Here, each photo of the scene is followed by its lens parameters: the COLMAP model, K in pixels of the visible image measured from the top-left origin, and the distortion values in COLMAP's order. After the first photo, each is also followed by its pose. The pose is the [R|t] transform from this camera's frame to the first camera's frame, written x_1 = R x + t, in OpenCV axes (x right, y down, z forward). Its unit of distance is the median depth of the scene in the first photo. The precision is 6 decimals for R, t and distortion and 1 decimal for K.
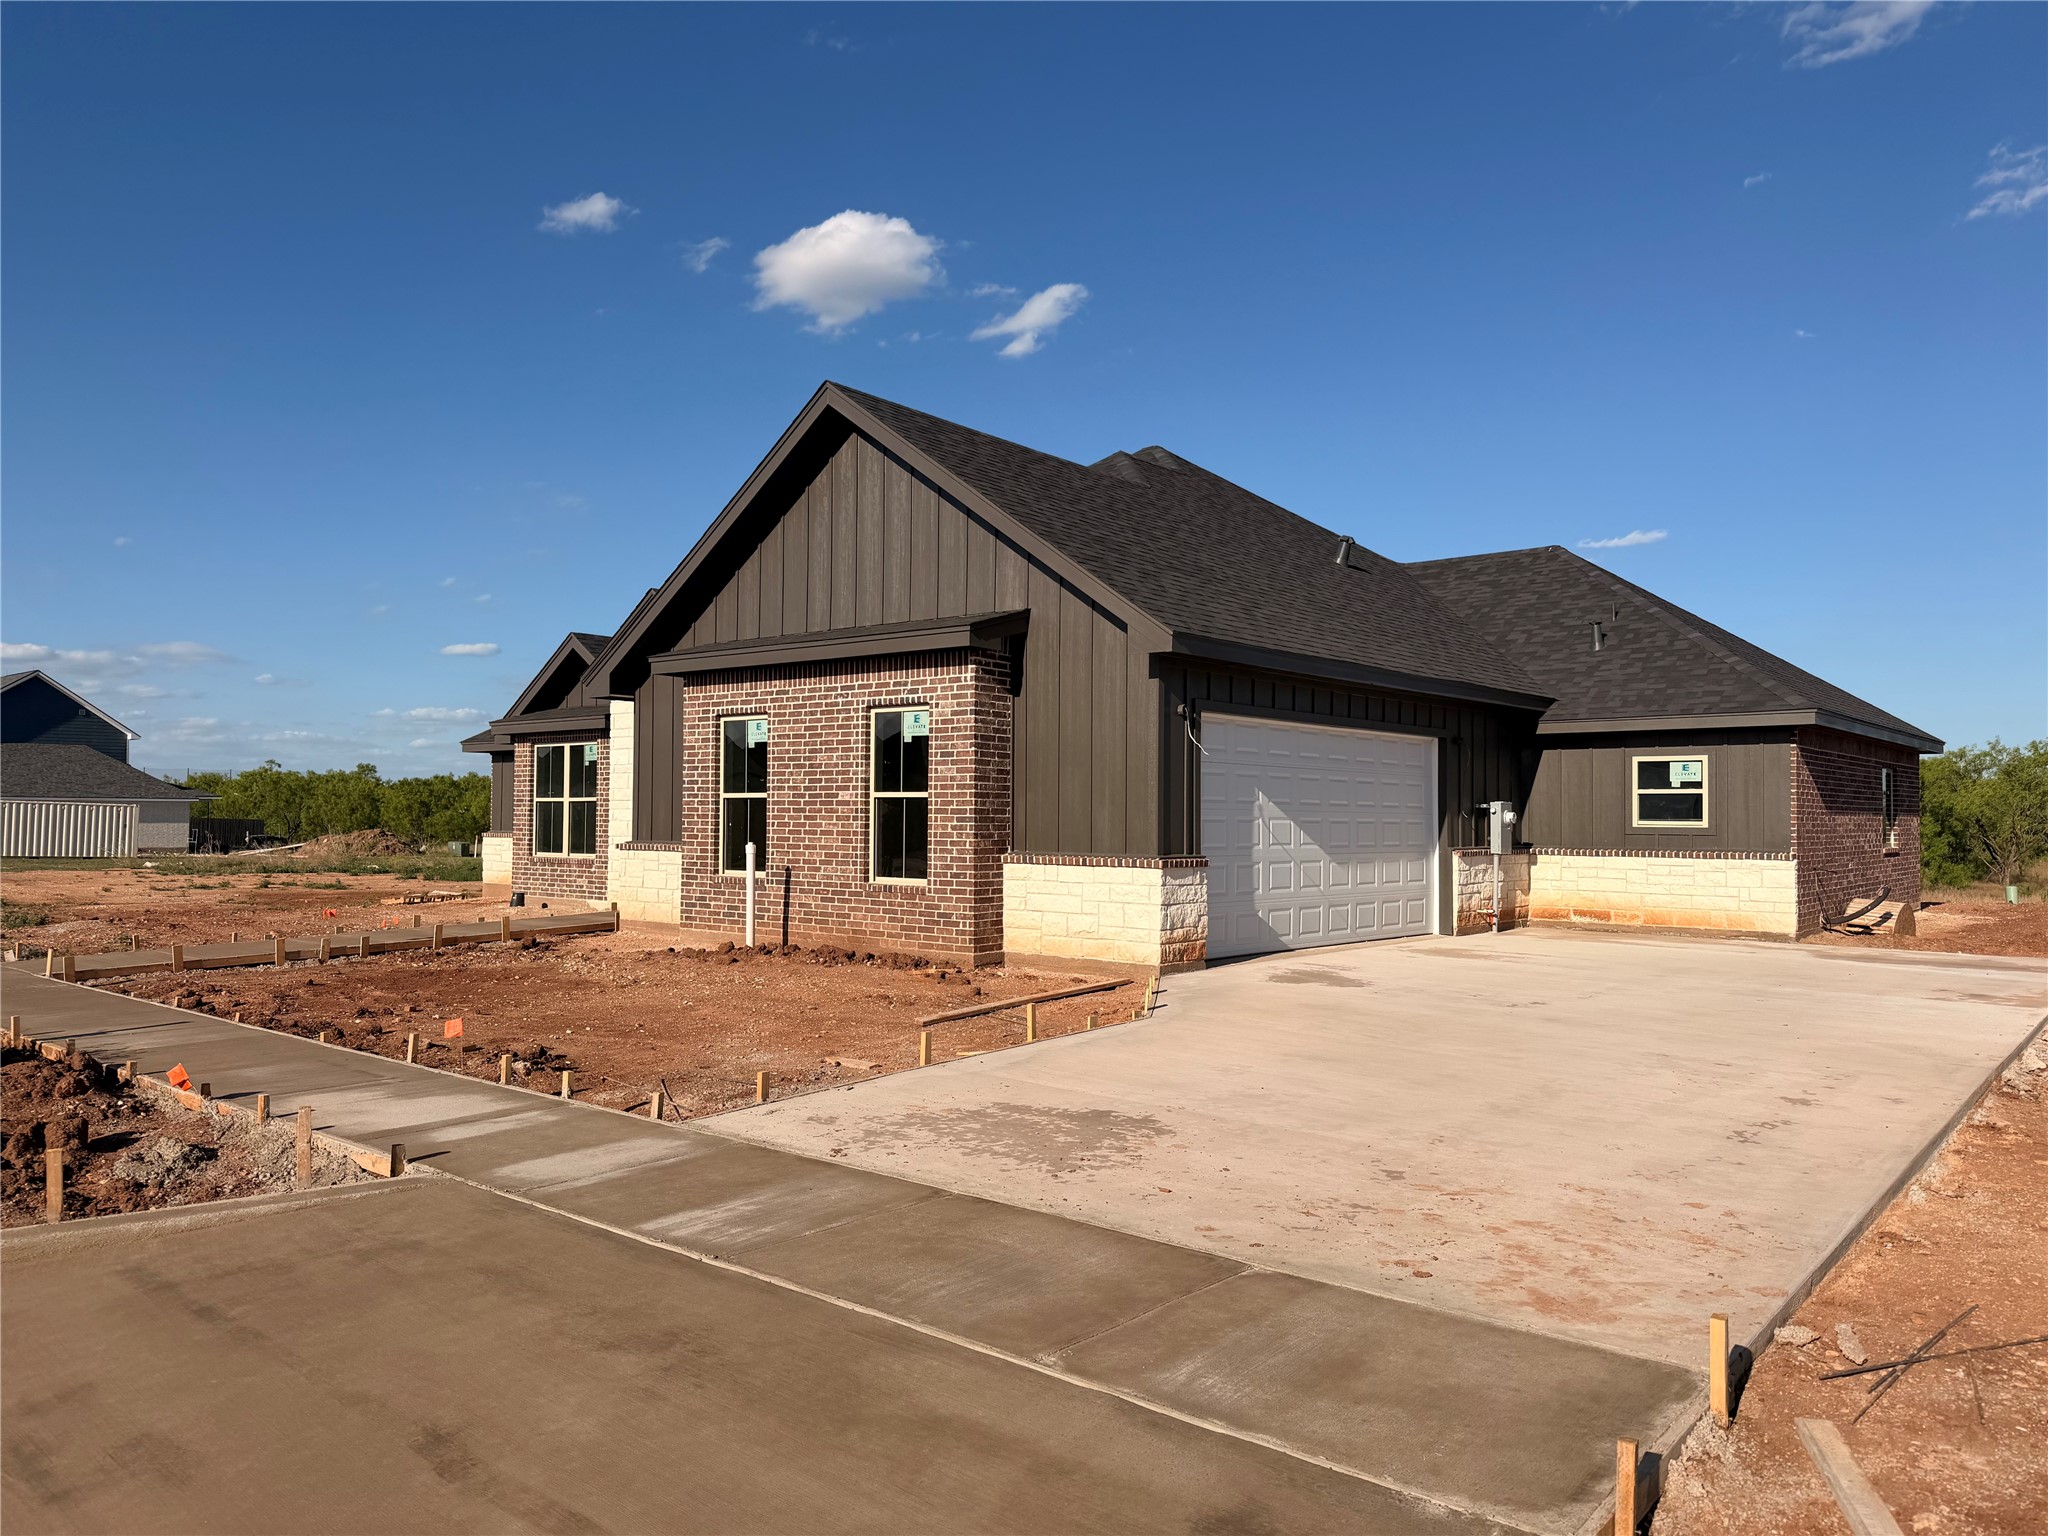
lens RADIAL K [[1433.8, 0, 1023.3], [0, 1433.8, 771.9], [0, 0, 1]] dist [0.159947, -0.261765]
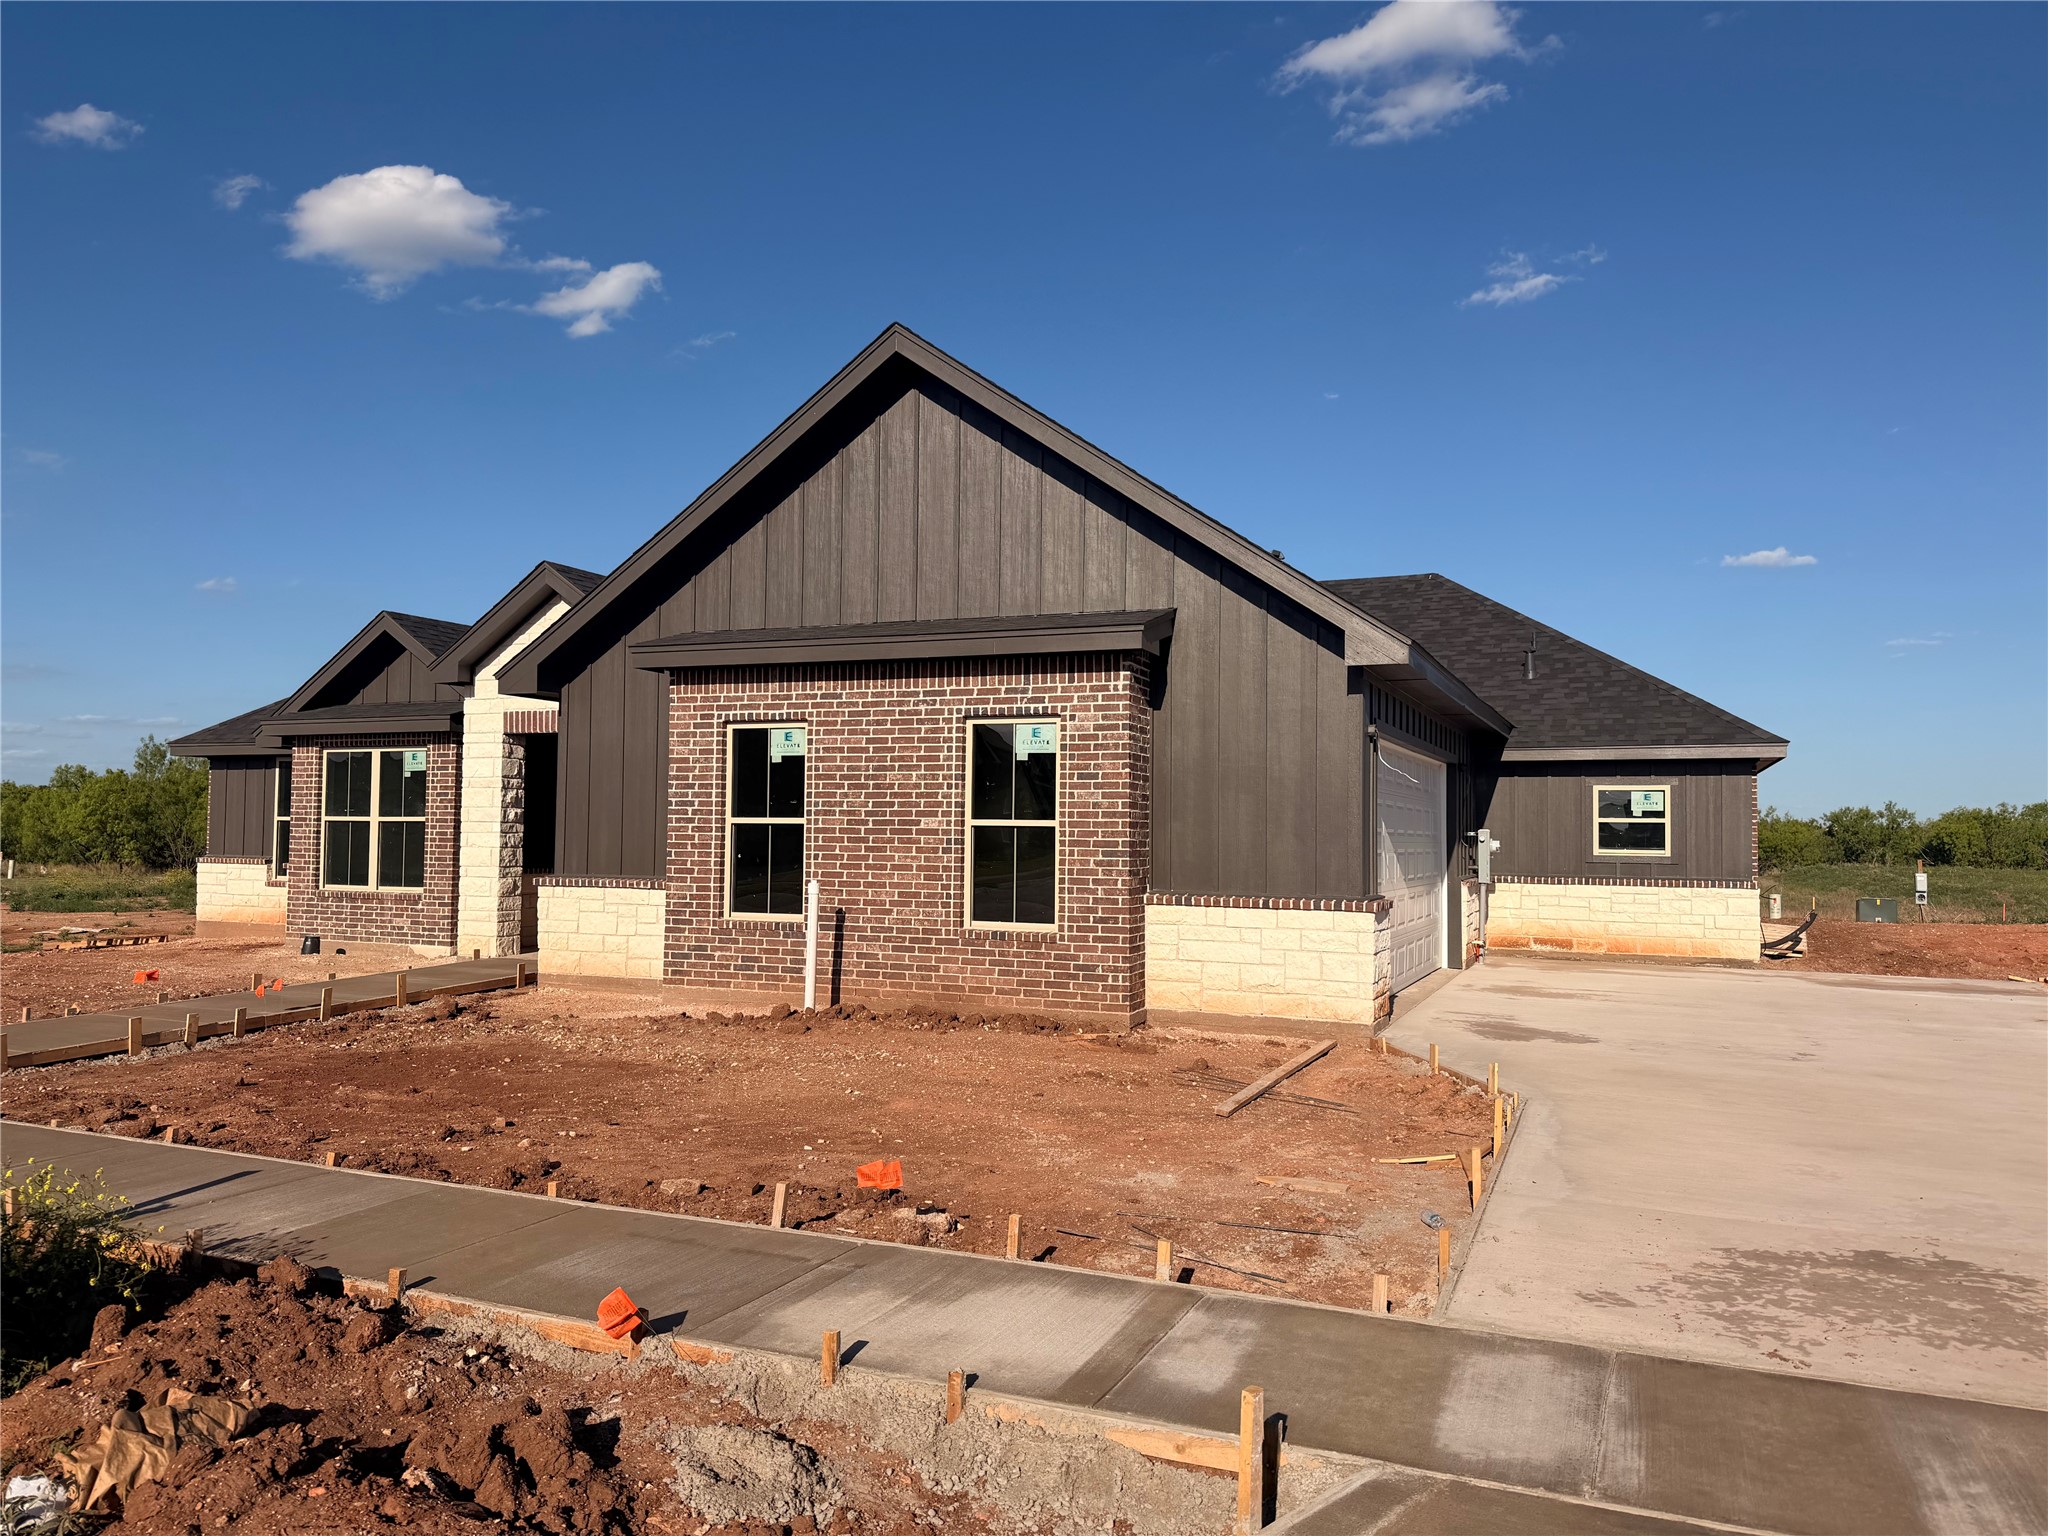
lens RADIAL K [[1441.2, 0, 1026.3], [0, 1441.2, 783.3], [0, 0, 1]] dist [0.107568, -0.097748]
pose [[0.957064, 0.013599, 0.289557, -0.284879], [-0.013403, 0.999907, -0.002657, -0.004559], [-0.289566, -0.001338, 0.957157, 0.171825]]
